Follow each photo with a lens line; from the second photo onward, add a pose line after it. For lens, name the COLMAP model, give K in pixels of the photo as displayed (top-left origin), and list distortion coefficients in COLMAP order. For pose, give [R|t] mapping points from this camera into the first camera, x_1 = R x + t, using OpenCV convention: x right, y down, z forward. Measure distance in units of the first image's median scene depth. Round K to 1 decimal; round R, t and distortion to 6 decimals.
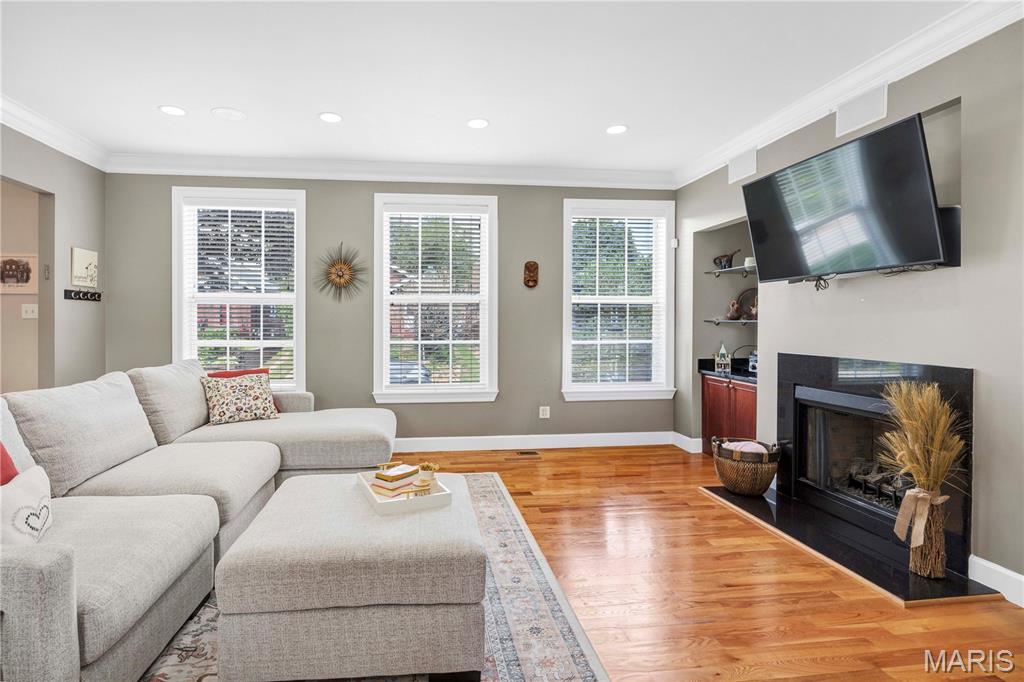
lens RADIAL K [[496.3, 0, 512.5], [0, 496.3, 332.9], [0, 0, 1]] dist [-0.012105, -0.000606]
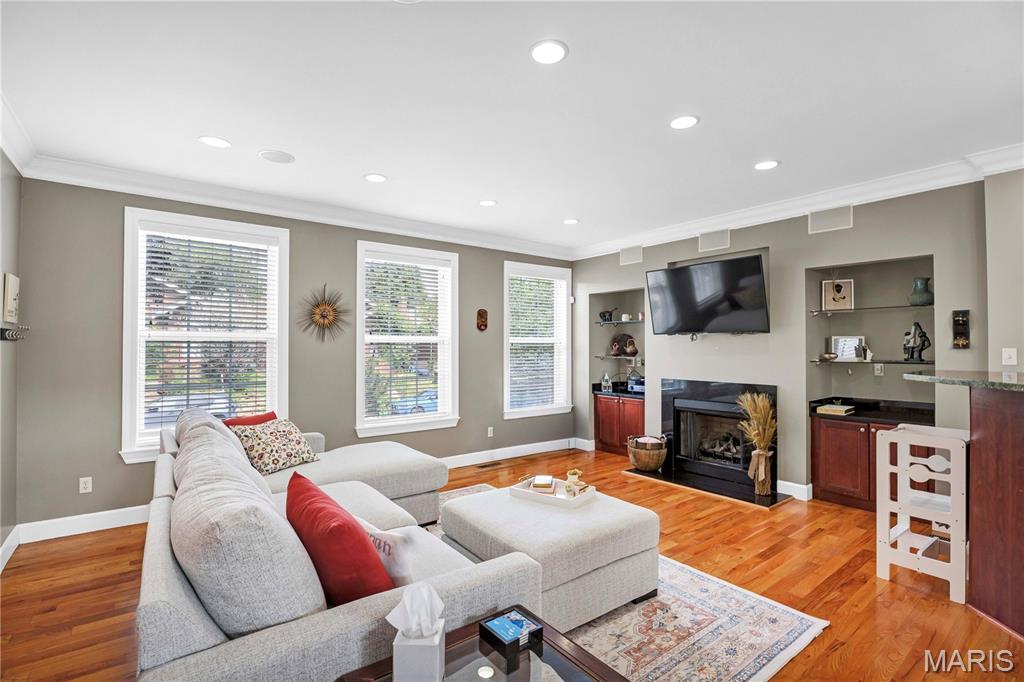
lens RADIAL K [[471.9, 0, 513.1], [0, 471.9, 343.1], [0, 0, 1]] dist [-0.019424, 0.000676]
pose [[0.853230, 0.003565, 0.521523, -0.550134], [0.008874, 0.999733, -0.021352, -0.038242], [-0.521460, 0.022846, 0.852970, -0.034305]]
